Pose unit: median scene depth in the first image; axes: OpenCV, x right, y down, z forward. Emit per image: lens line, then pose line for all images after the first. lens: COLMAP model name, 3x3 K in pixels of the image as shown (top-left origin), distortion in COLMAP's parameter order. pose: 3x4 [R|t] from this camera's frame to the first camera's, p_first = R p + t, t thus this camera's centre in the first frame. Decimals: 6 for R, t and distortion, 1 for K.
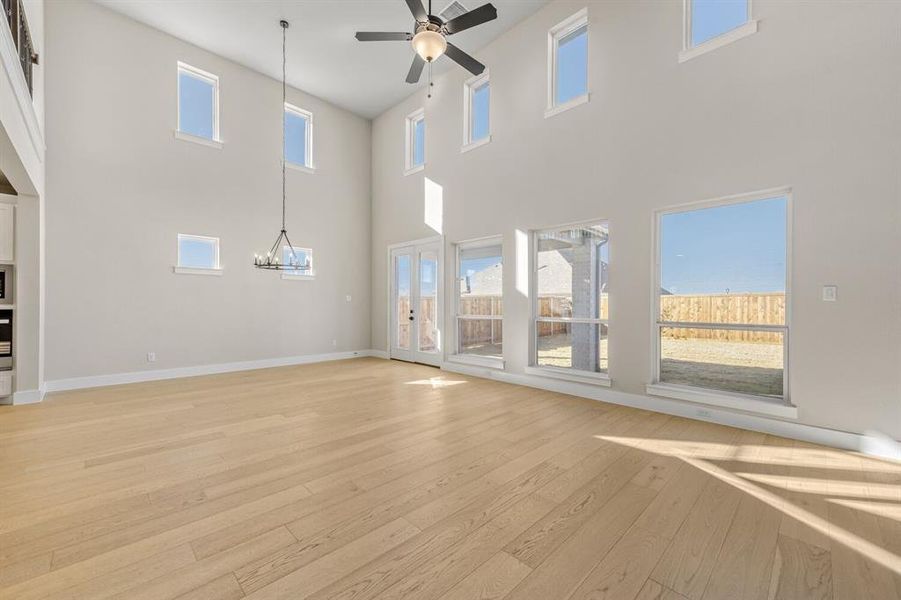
lens RADIAL K [[362.4, 0, 452.6], [0, 362.4, 306.3], [0, 0, 1]] dist [0.013203, -0.000064]
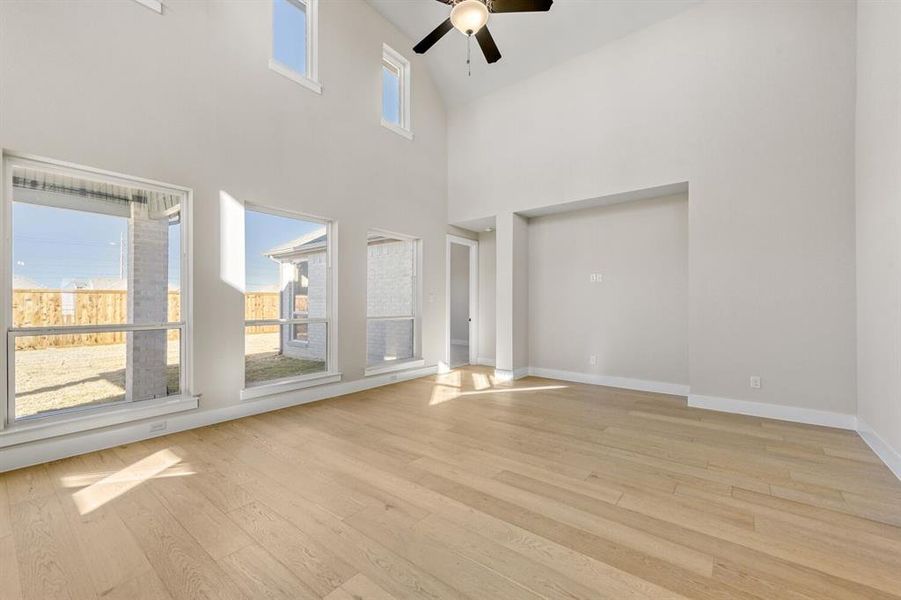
lens RADIAL K [[362.4, 0, 452.6], [0, 362.4, 306.3], [0, 0, 1]] dist [0.013203, -0.000064]
pose [[-0.125213, -0.008409, 0.992094, -0.442041], [0.001974, 0.999960, 0.008725, -0.004019], [-0.992128, 0.003051, -0.125191, 0.531670]]
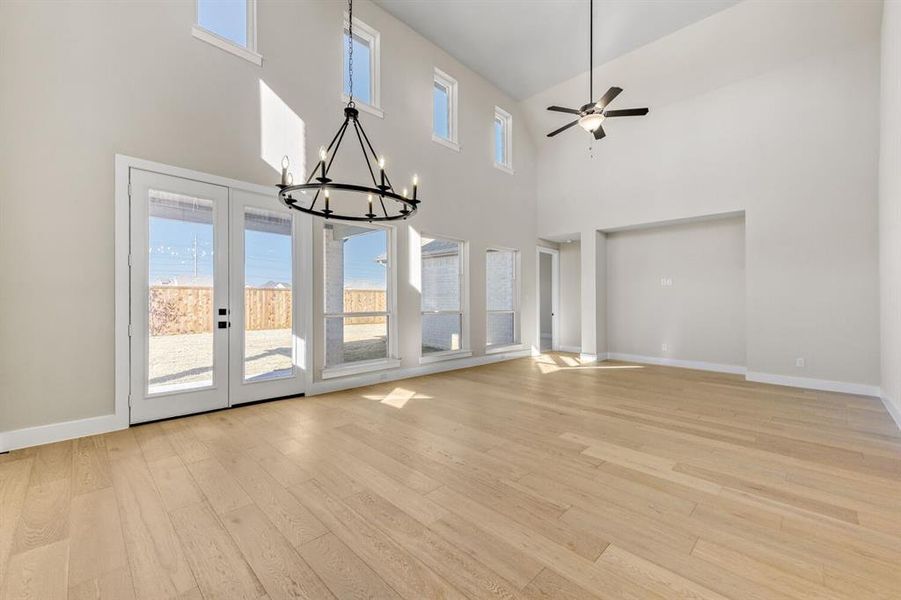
lens RADIAL K [[362.5, 0, 448.0], [0, 362.5, 295.9], [0, 0, 1]] dist [0.011827, -0.000052]
pose [[-0.007732, 0.008697, 0.999932, -0.692264], [-0.007237, 0.999935, -0.008753, -0.006493], [-0.999944, -0.007304, -0.007668, 0.730493]]
